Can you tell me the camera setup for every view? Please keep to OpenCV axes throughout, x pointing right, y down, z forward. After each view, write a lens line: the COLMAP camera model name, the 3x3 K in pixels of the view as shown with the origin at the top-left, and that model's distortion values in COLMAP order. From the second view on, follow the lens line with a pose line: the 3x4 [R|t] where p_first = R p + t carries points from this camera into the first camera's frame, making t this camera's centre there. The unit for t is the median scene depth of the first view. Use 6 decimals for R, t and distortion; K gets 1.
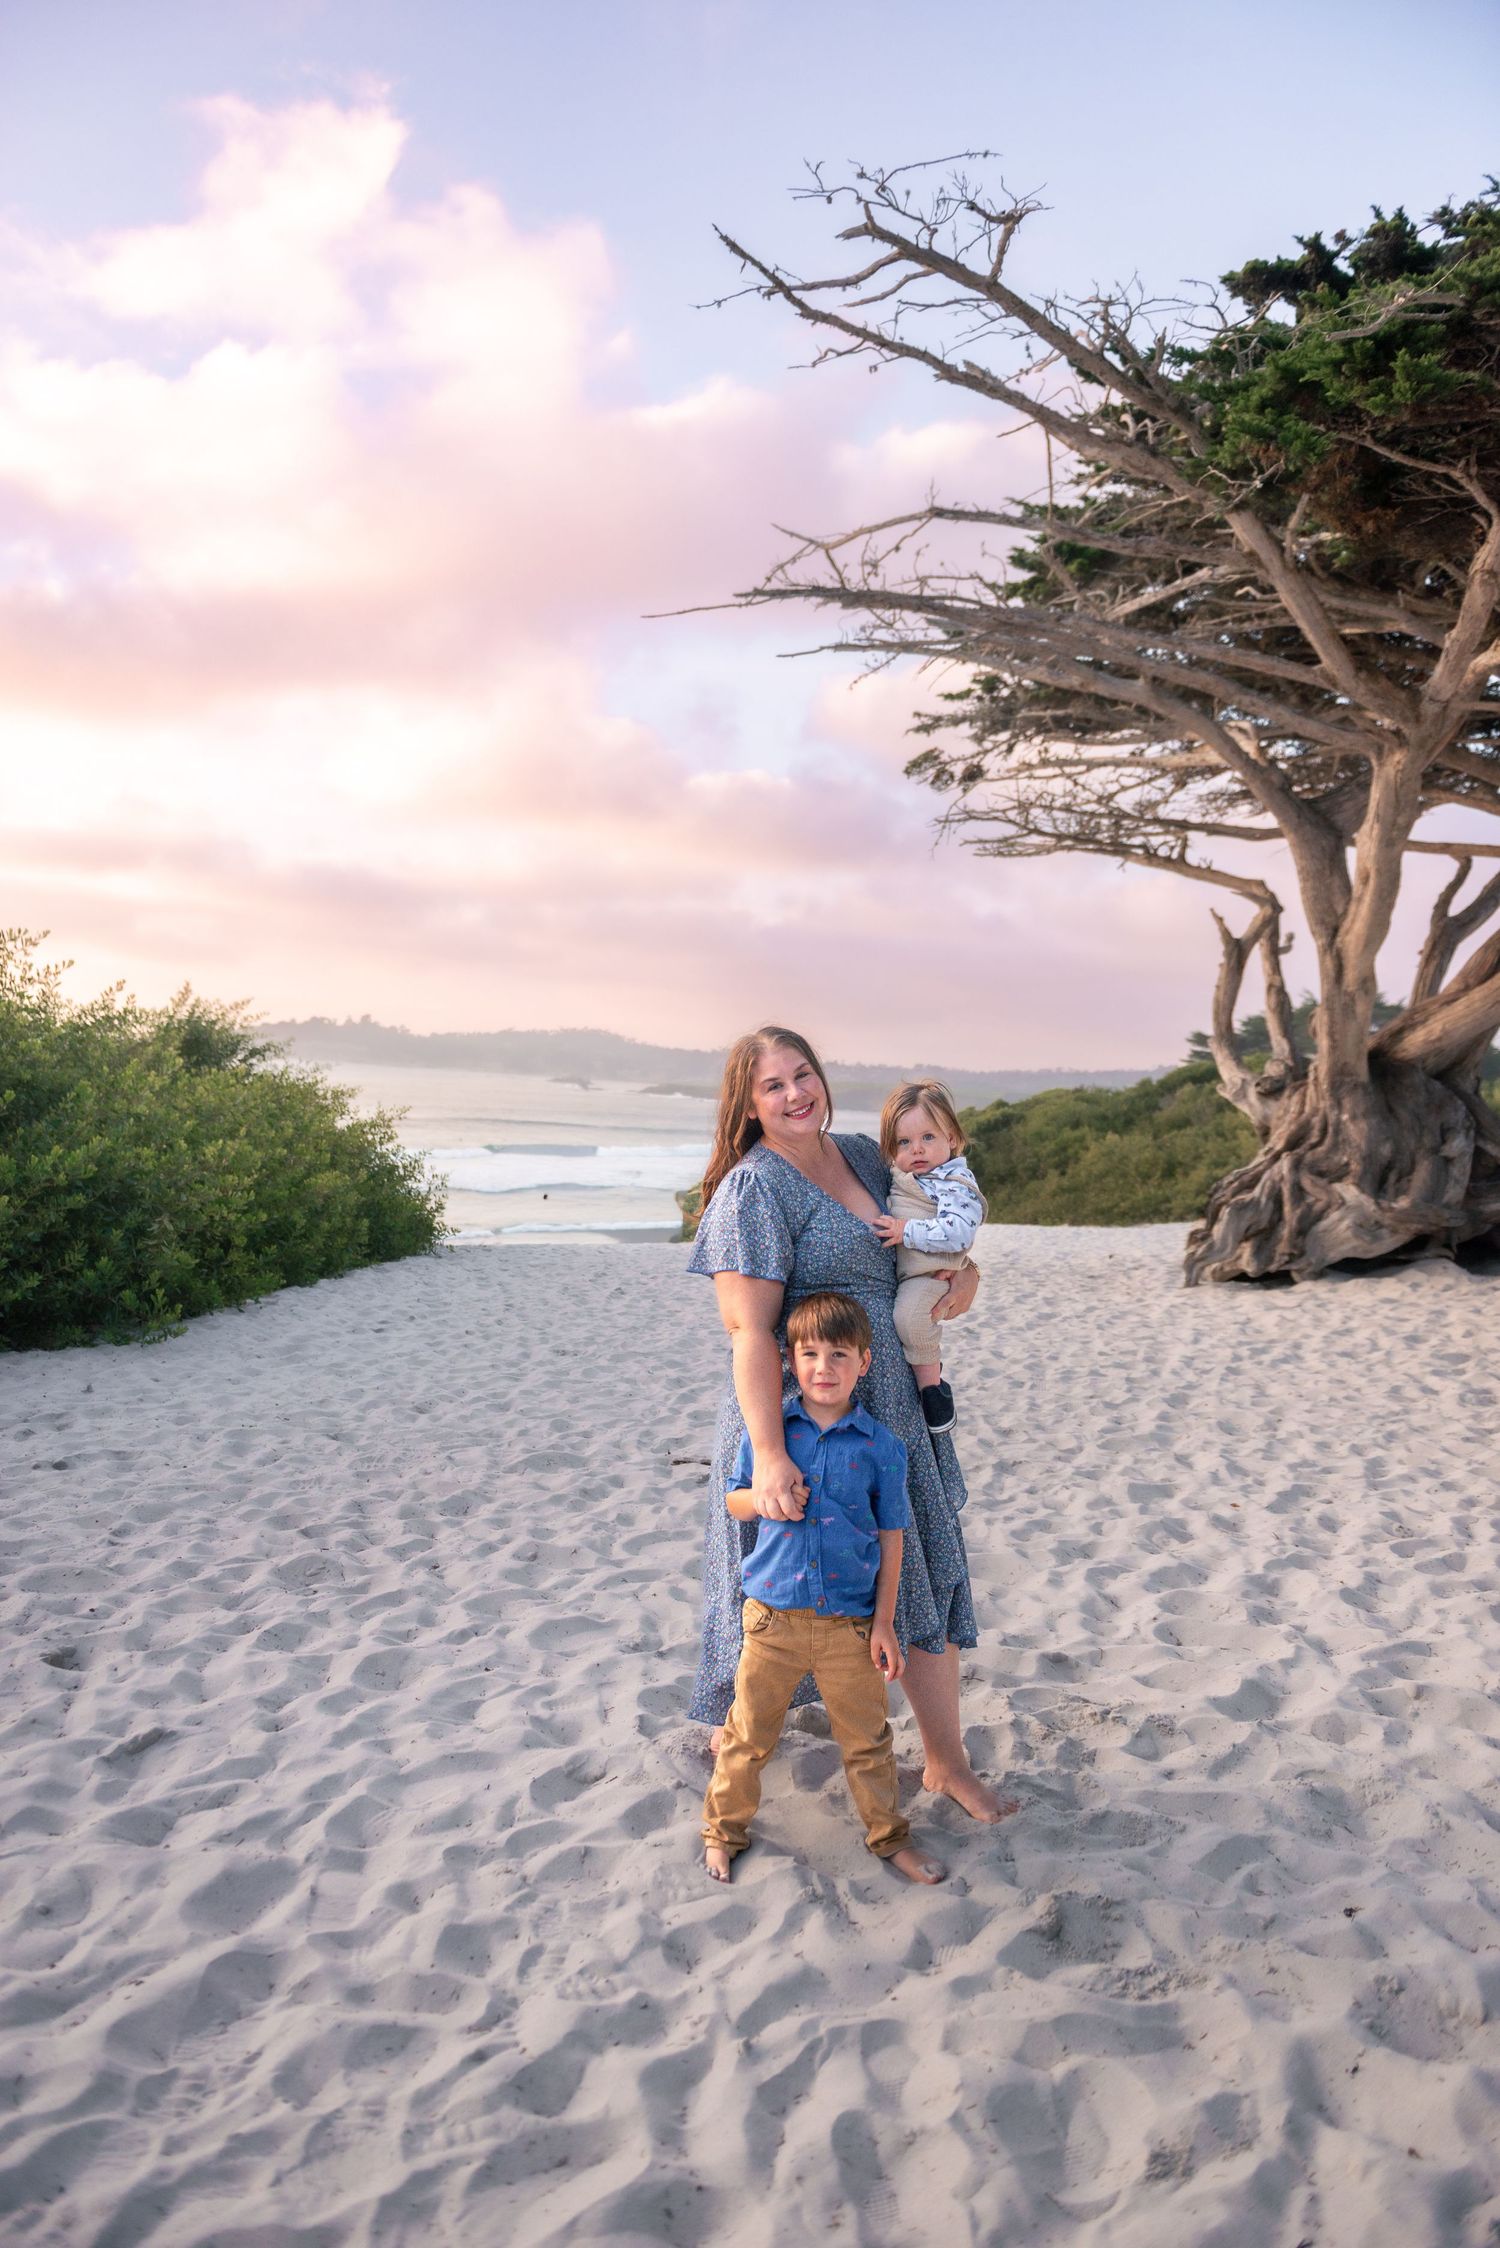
lens RADIAL K [[1524.6, 0, 747.8], [0, 1524.6, 1114.8], [0, 0, 1]] dist [-0.030820, -0.001135]
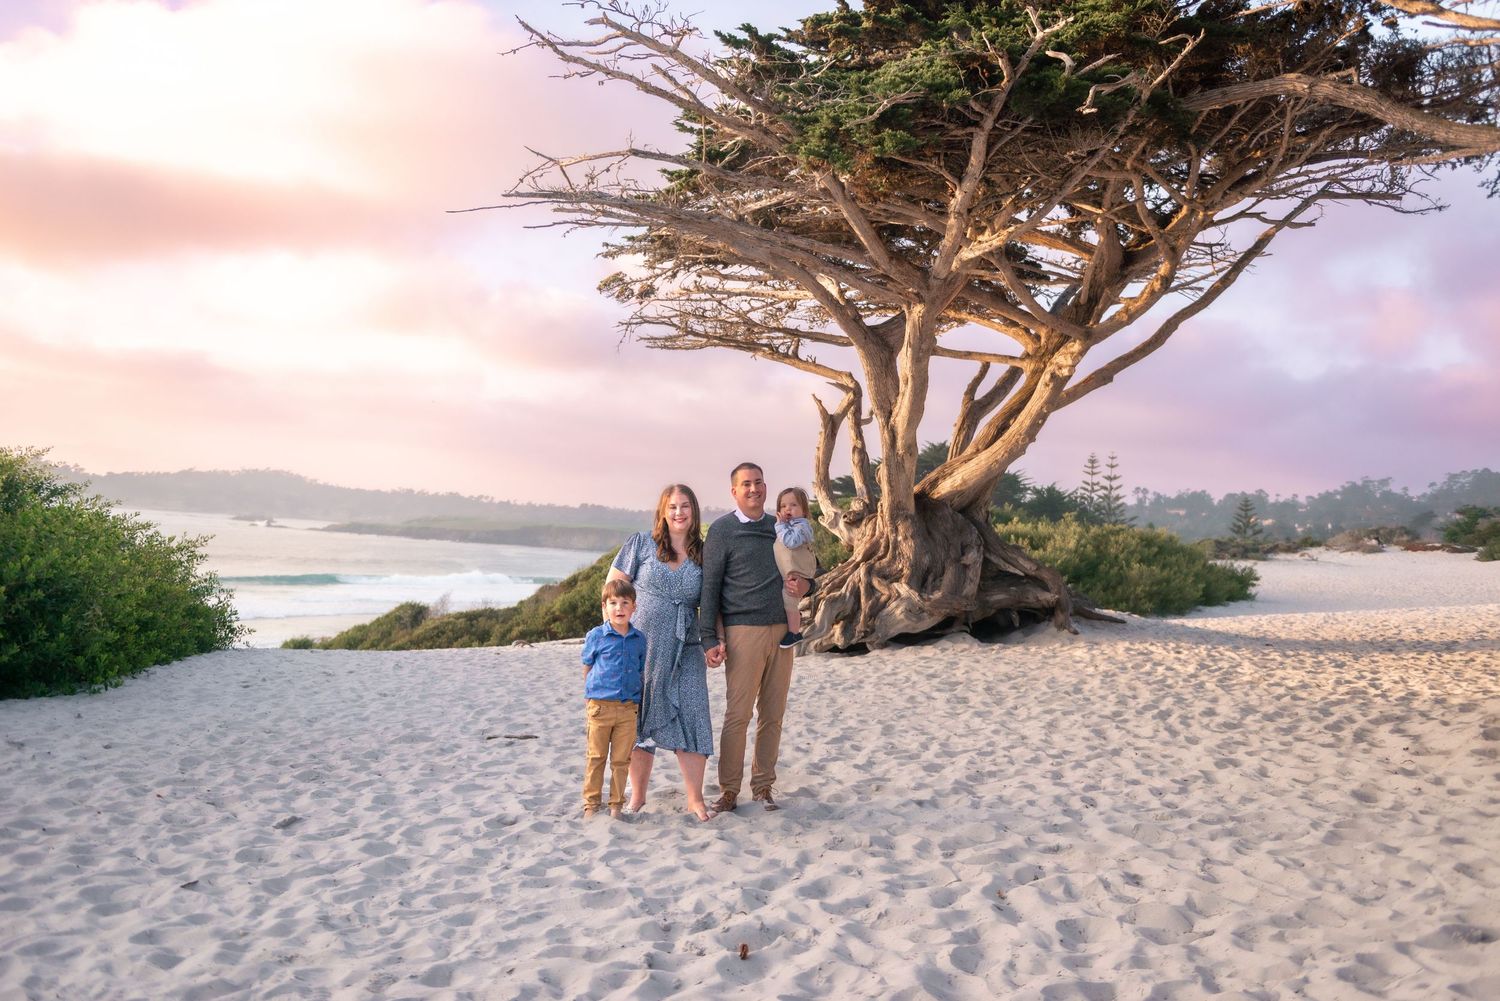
lens RADIAL K [[1363.3, 0, 752.7], [0, 1363.3, 509.2], [0, 0, 1]] dist [0.040390, 0.004137]
pose [[0.972497, 0.000290, 0.232917, -0.059787], [0.006522, 0.999573, -0.028475, 0.011142], [-0.232826, 0.029211, 0.972080, -0.278481]]
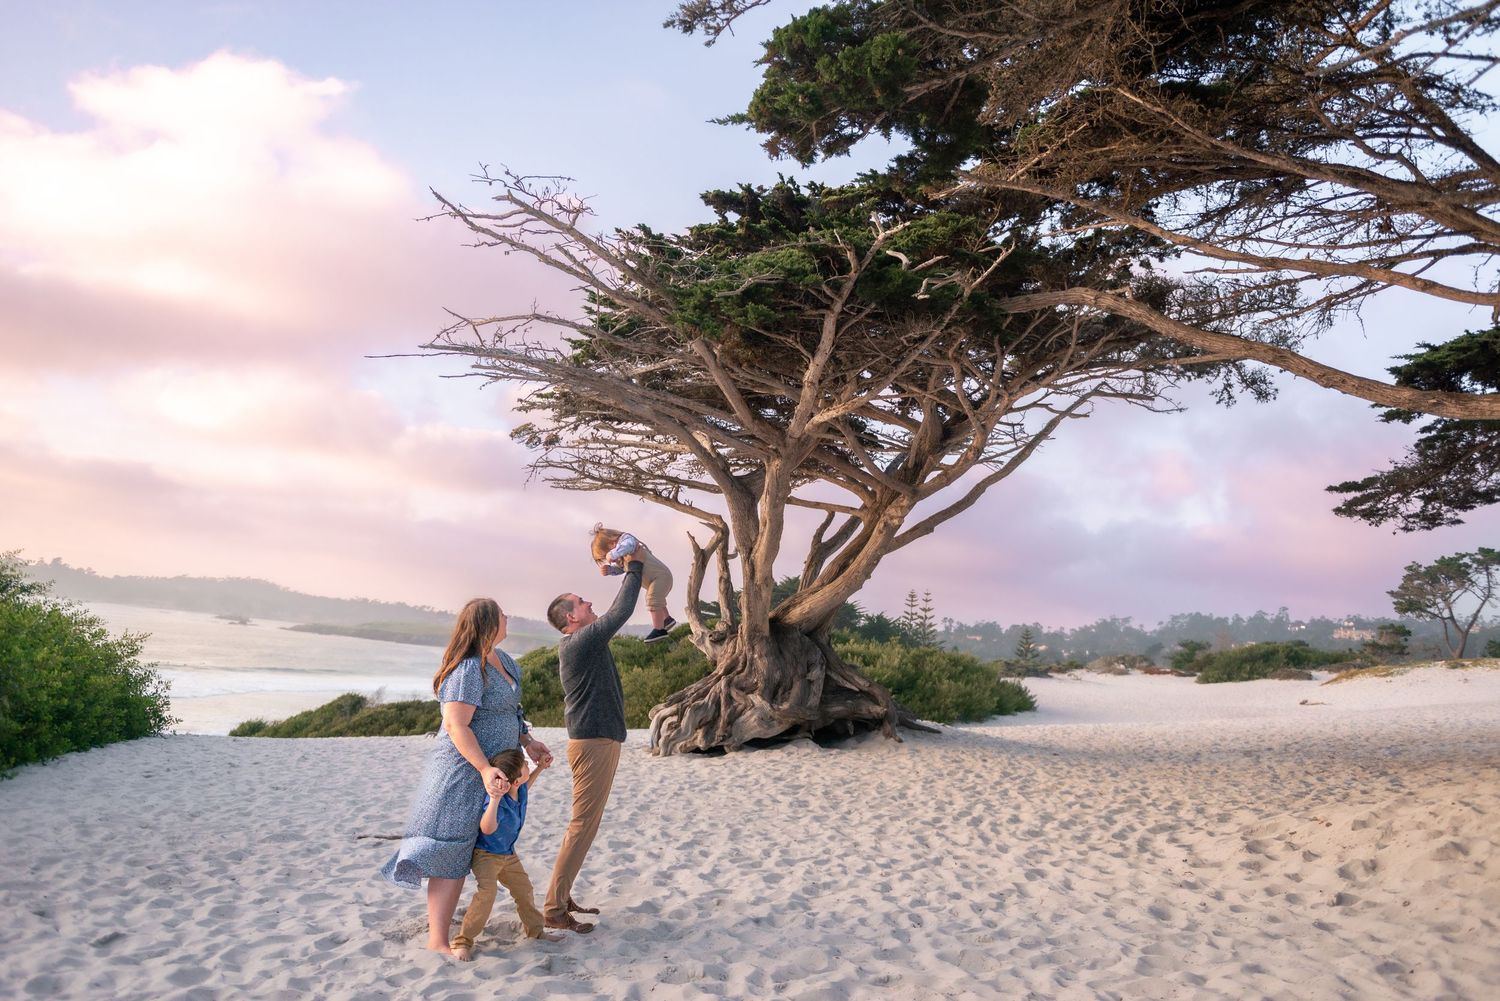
lens RADIAL K [[1079.3, 0, 750.0], [0, 1079.3, 500.5], [0, 0, 1]] dist [-0.018216, -0.009120]
pose [[0.944921, 0.070222, 0.319676, -0.023213], [-0.024468, 0.989135, -0.144957, 0.005023], [-0.326382, 0.129151, 0.936373, -0.194522]]
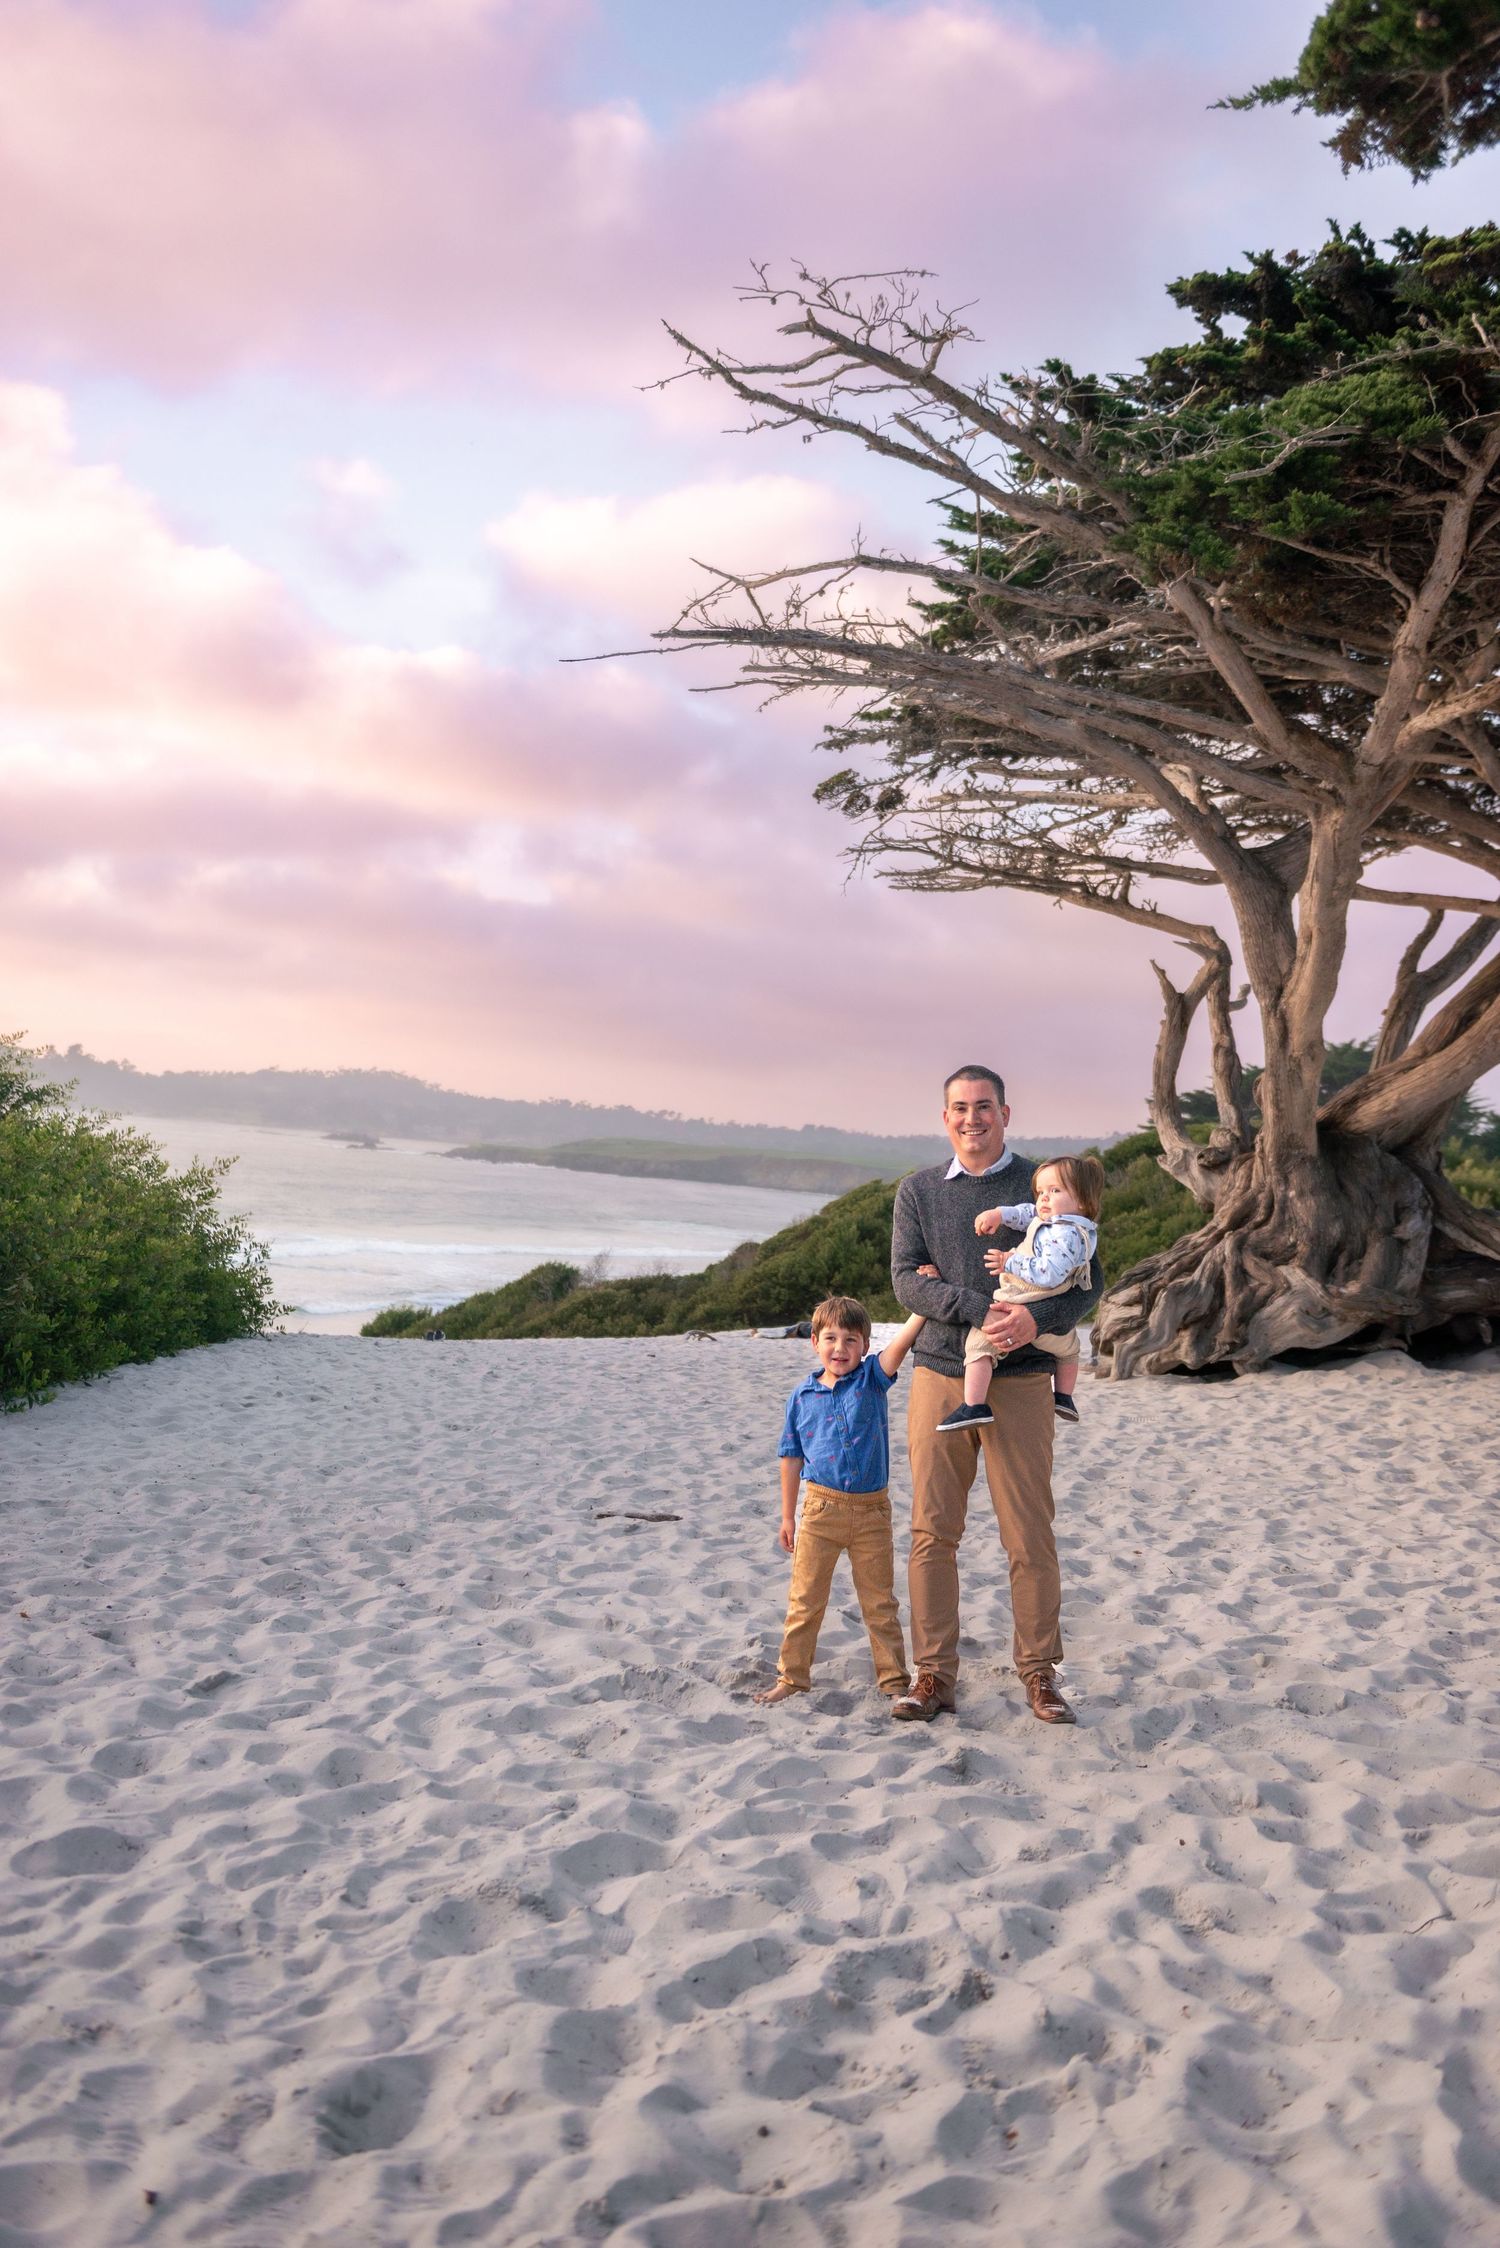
lens RADIAL K [[1981.5, 0, 757.7], [0, 1981.5, 1120.5], [0, 0, 1]] dist [0.029688, 0.000358]
pose [[0.996117, 0.019056, 0.085953, -0.031573], [-0.016101, 0.999259, -0.034950, 0.004919], [-0.086556, 0.033430, 0.995686, -0.173029]]
